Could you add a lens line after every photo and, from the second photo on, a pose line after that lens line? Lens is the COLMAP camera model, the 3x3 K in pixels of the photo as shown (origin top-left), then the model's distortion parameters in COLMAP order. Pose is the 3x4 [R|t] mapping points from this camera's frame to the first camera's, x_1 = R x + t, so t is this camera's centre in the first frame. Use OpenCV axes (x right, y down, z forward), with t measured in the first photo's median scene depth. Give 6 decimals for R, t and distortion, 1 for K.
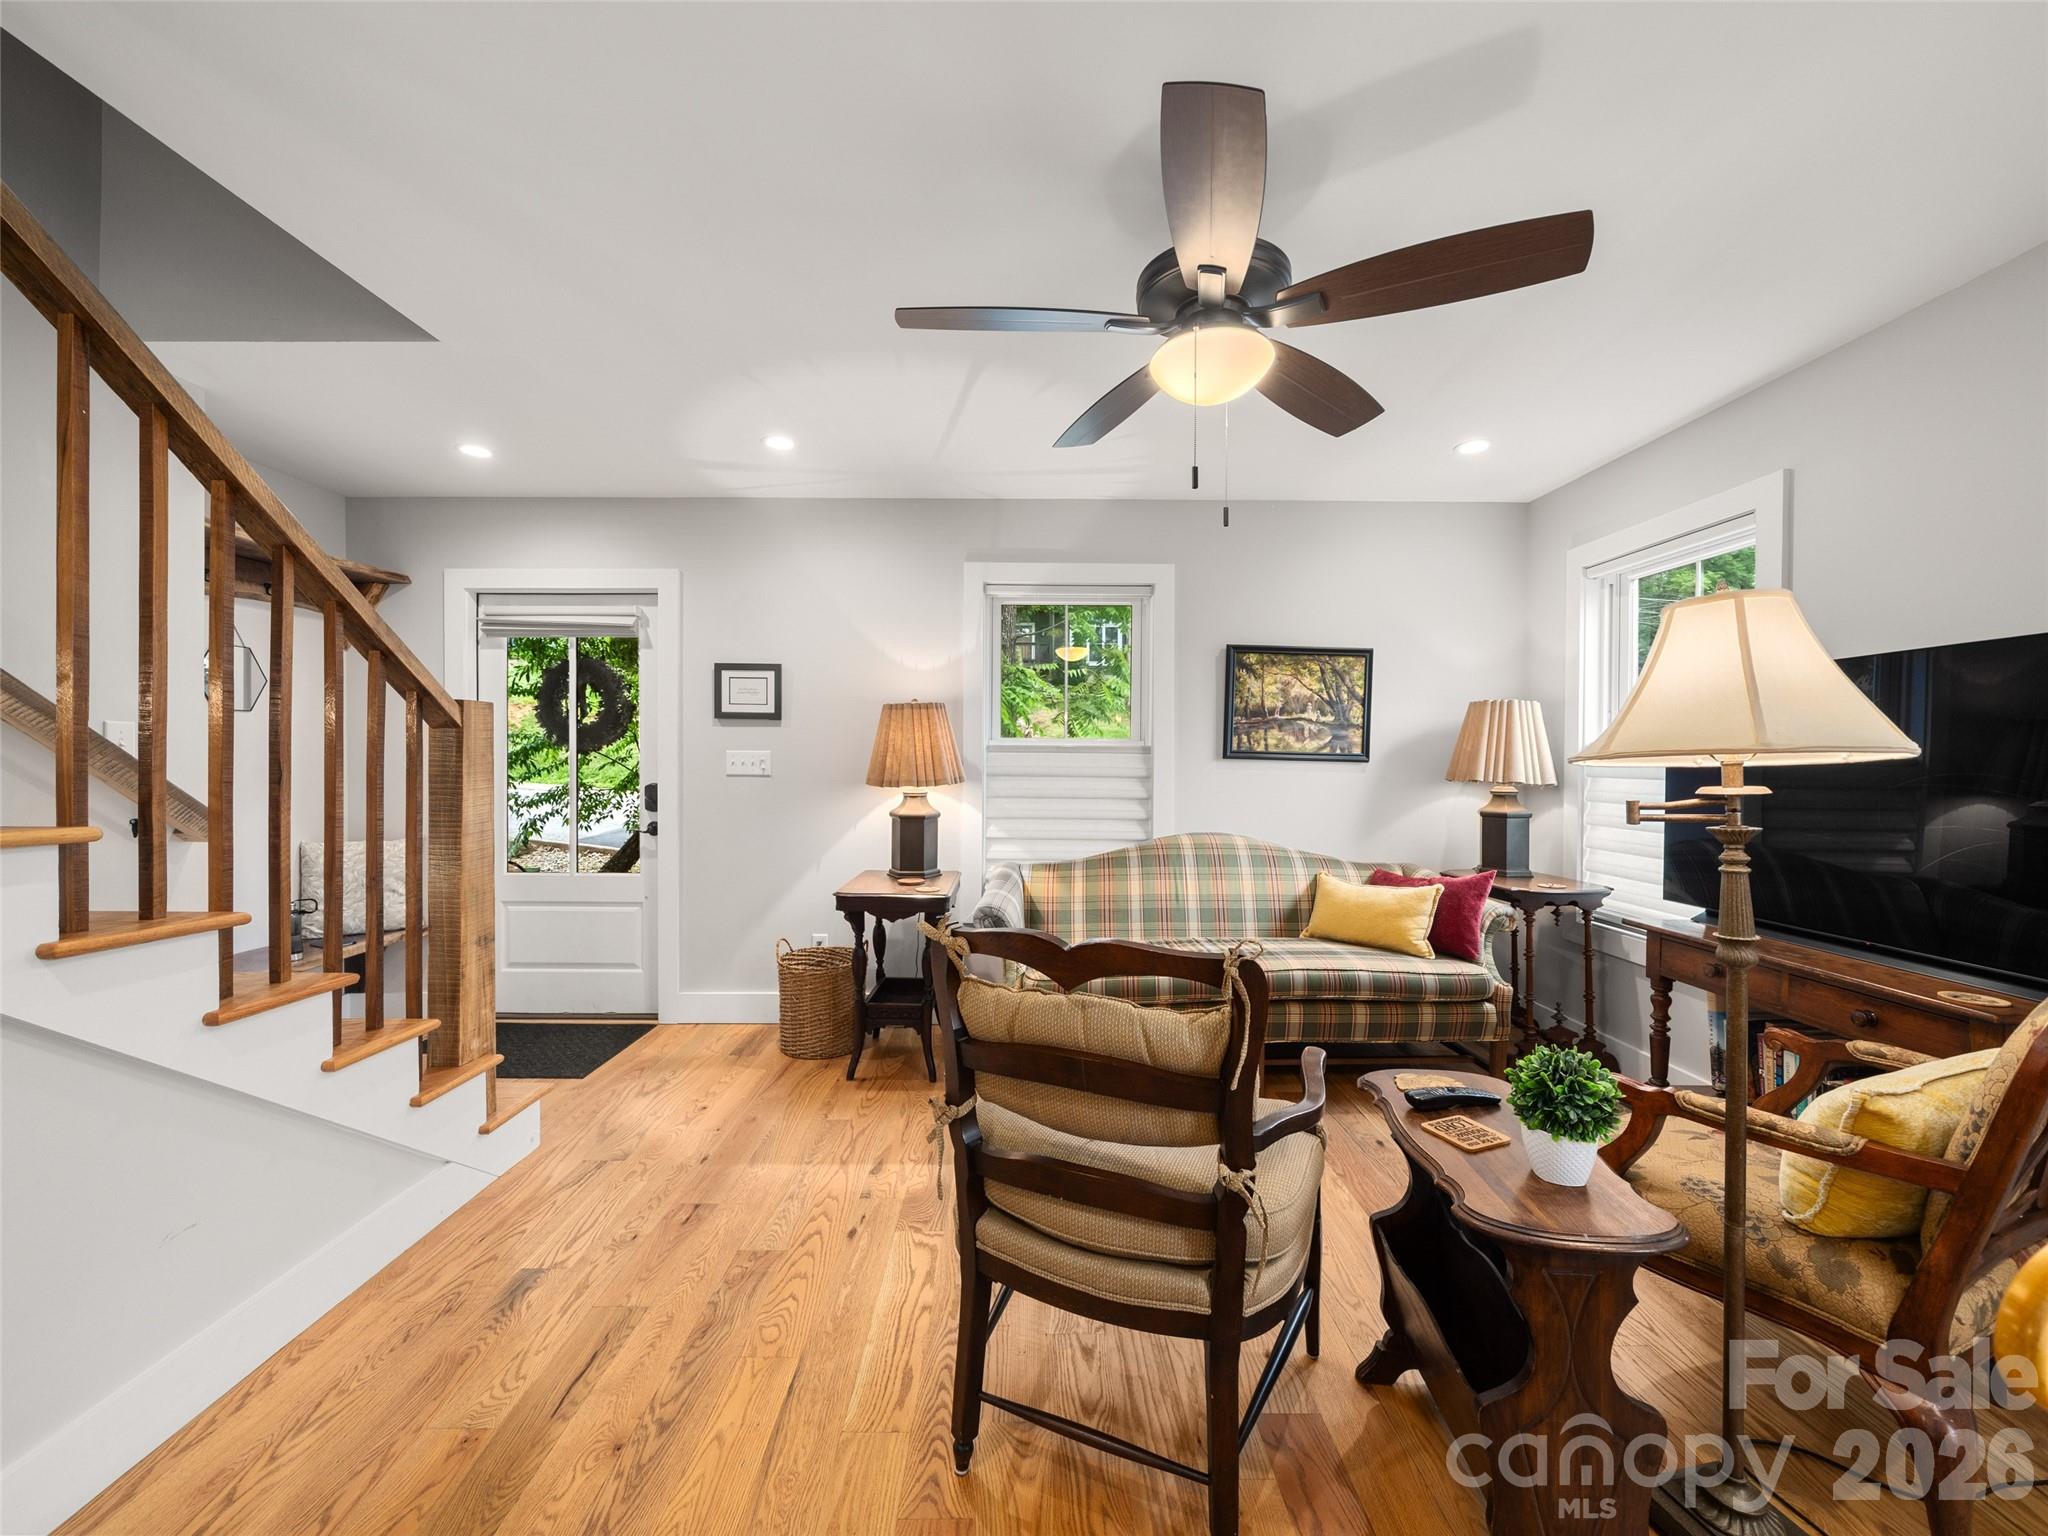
lens RADIAL K [[794.3, 0, 1024.0], [0, 794.3, 768.0], [0, 0, 1]] dist [-0.007478, -0.000147]
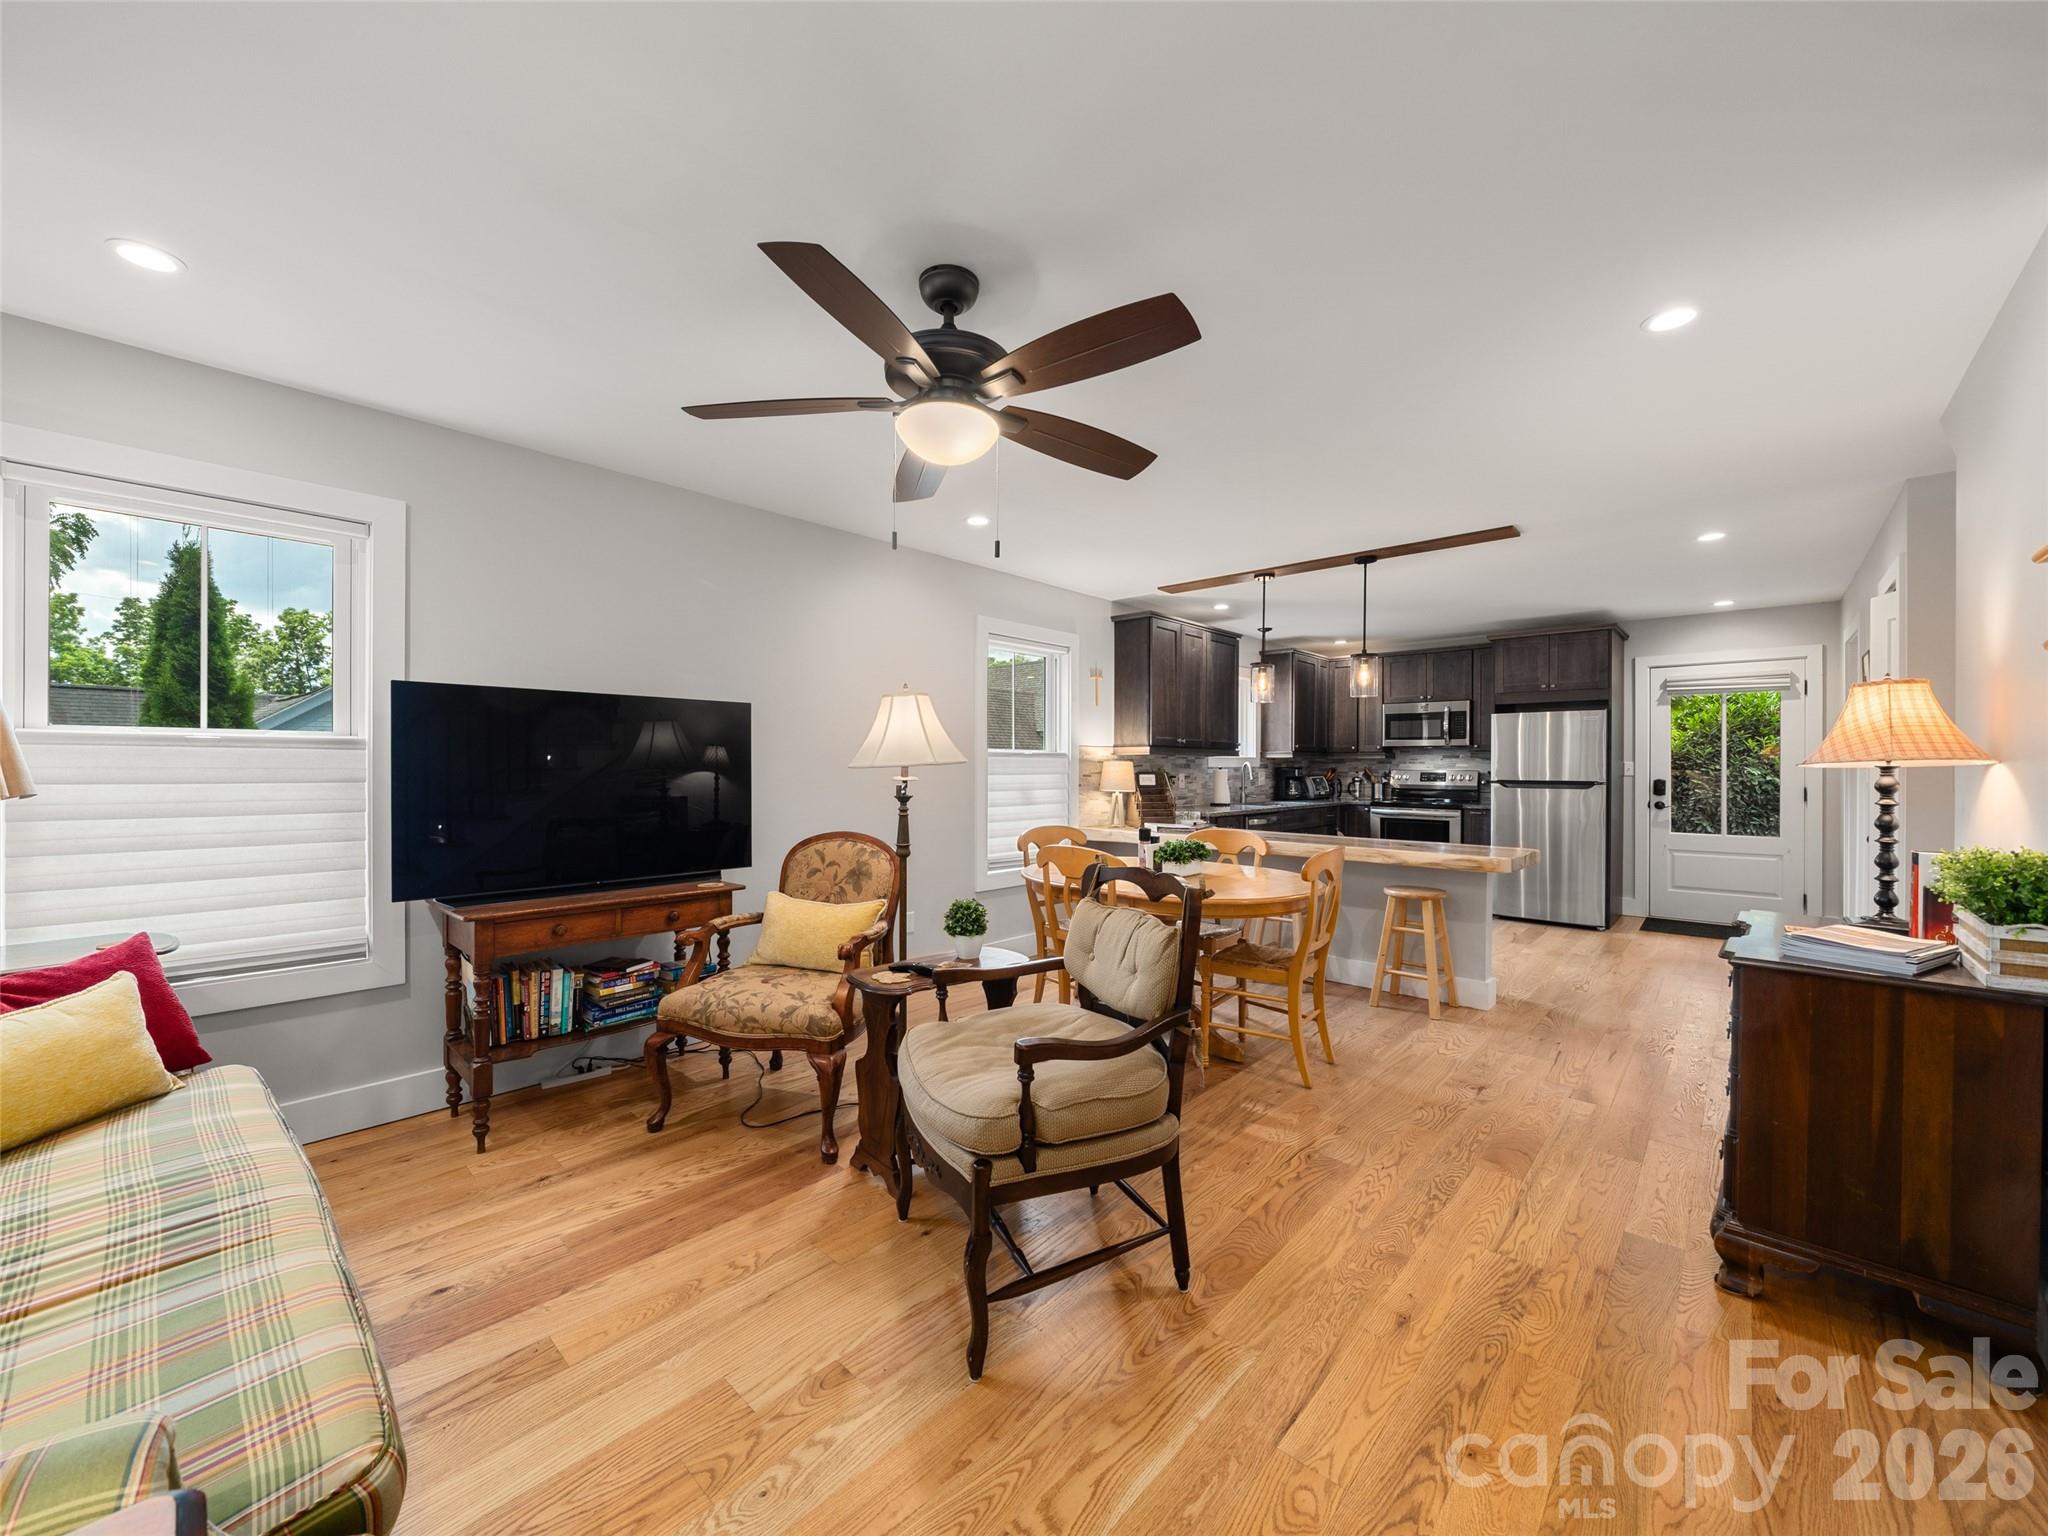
lens RADIAL K [[791.5, 0, 1024.0], [0, 791.5, 768.0], [0, 0, 1]] dist [-0.003445, -0.000372]
pose [[-0.732205, -0.007948, 0.681038, -0.316250], [-0.000851, 0.999942, 0.010756, -0.009285], [-0.681084, 0.007296, -0.732169, 0.863012]]
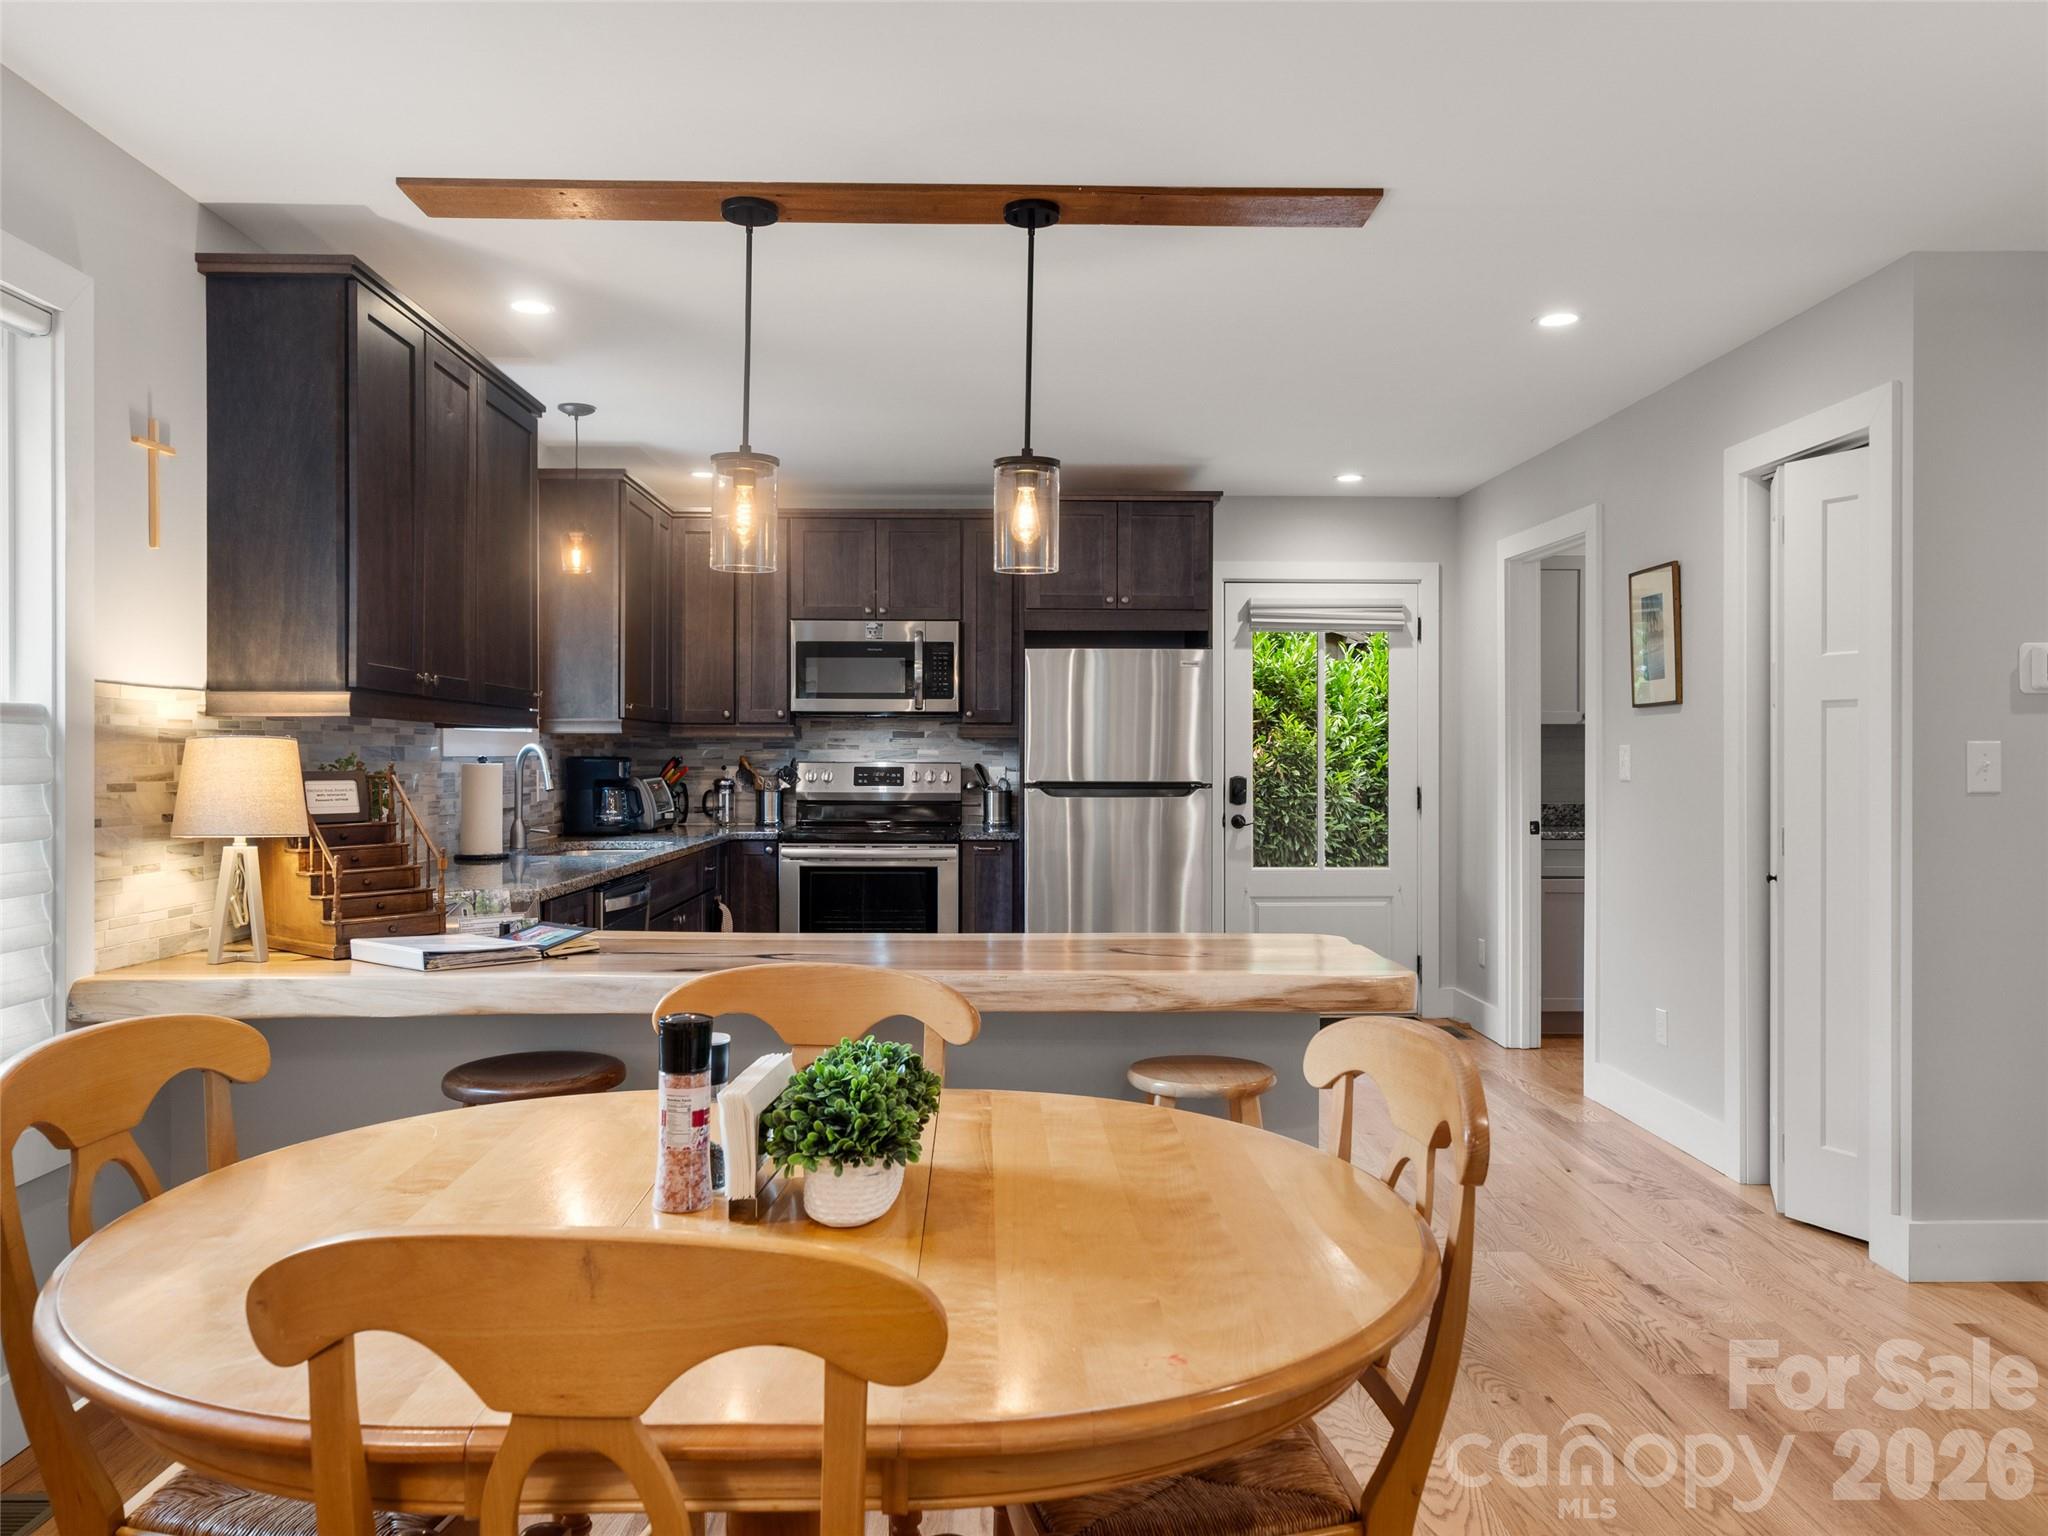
lens RADIAL K [[1441.5, 0, 1018.6], [0, 1441.5, 764.9], [0, 0, 1]] dist [0.000747, 0.000652]
pose [[-0.999863, -0.005681, -0.015545, 0.181344], [-0.005879, 0.999902, 0.012706, -0.002736], [0.015471, 0.012796, -0.999798, 0.435396]]
